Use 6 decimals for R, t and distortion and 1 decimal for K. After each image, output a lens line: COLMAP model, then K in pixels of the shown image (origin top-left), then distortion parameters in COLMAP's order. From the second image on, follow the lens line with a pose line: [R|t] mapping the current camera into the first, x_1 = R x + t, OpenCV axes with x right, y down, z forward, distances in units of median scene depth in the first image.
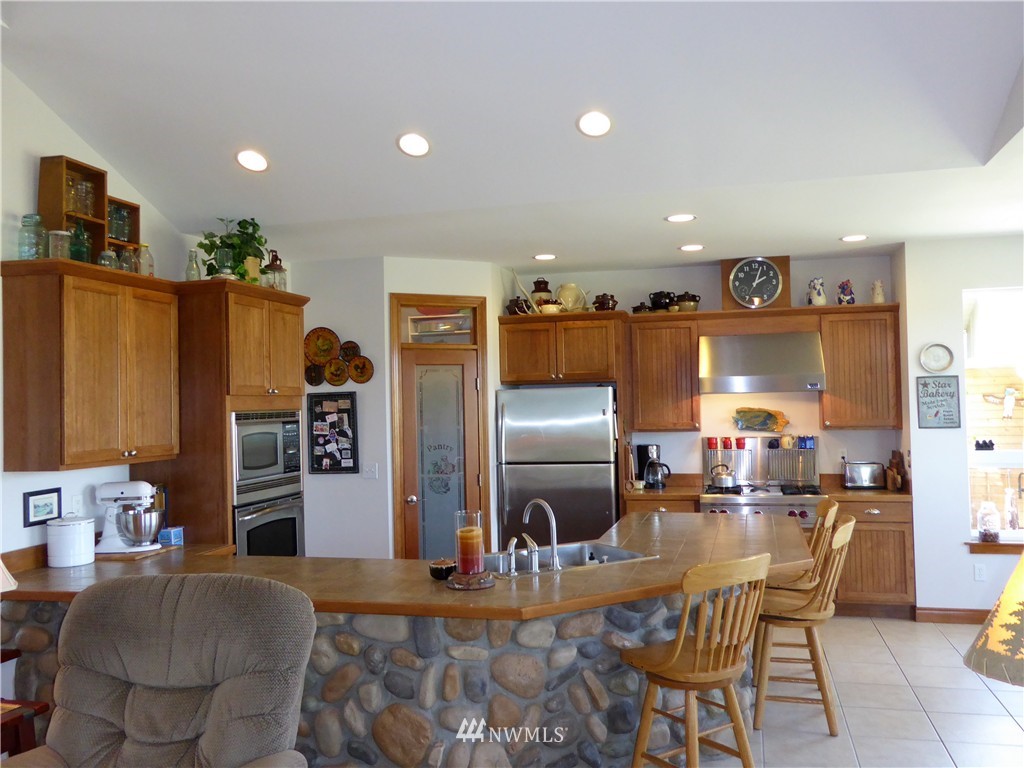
lens RADIAL K [[869.0, 0, 512.9], [0, 869.0, 383.9], [0, 0, 1]] dist [0.003671, 0.000957]
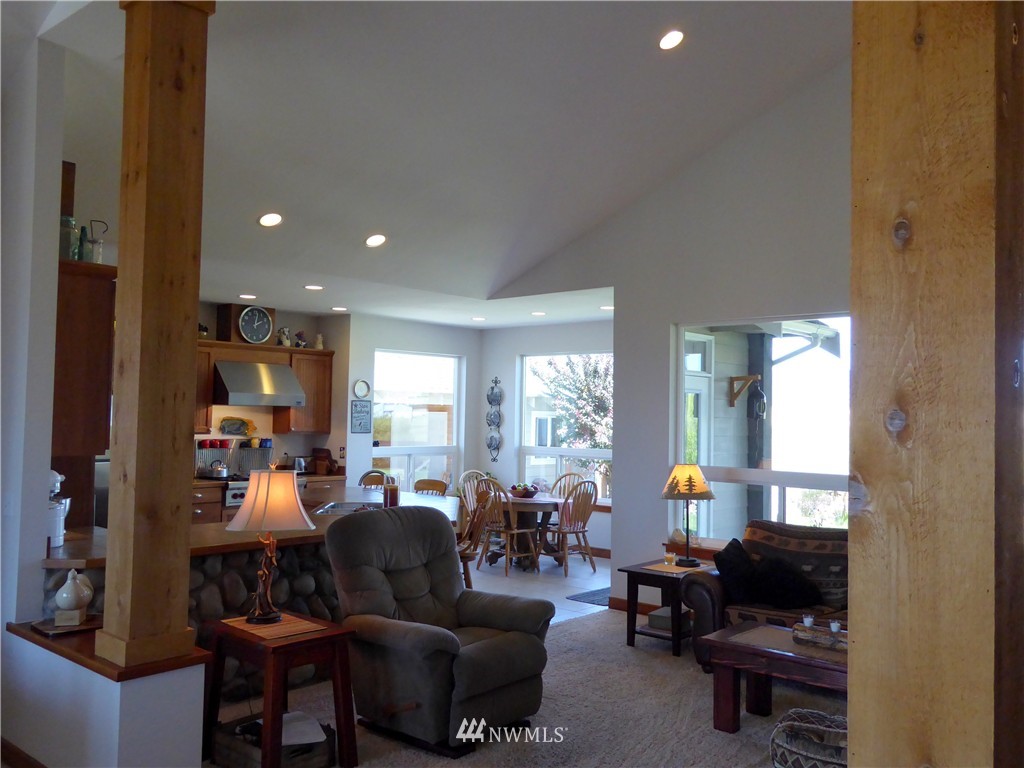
lens RADIAL K [[869.0, 0, 512.6], [0, 869.0, 383.0], [0, 0, 1]] dist [0.003671, 0.000957]
pose [[0.437600, 0.058579, 0.897260, -0.745492], [-0.047589, 0.997986, -0.041945, 0.011386], [-0.897910, -0.024344, 0.439506, 0.040217]]
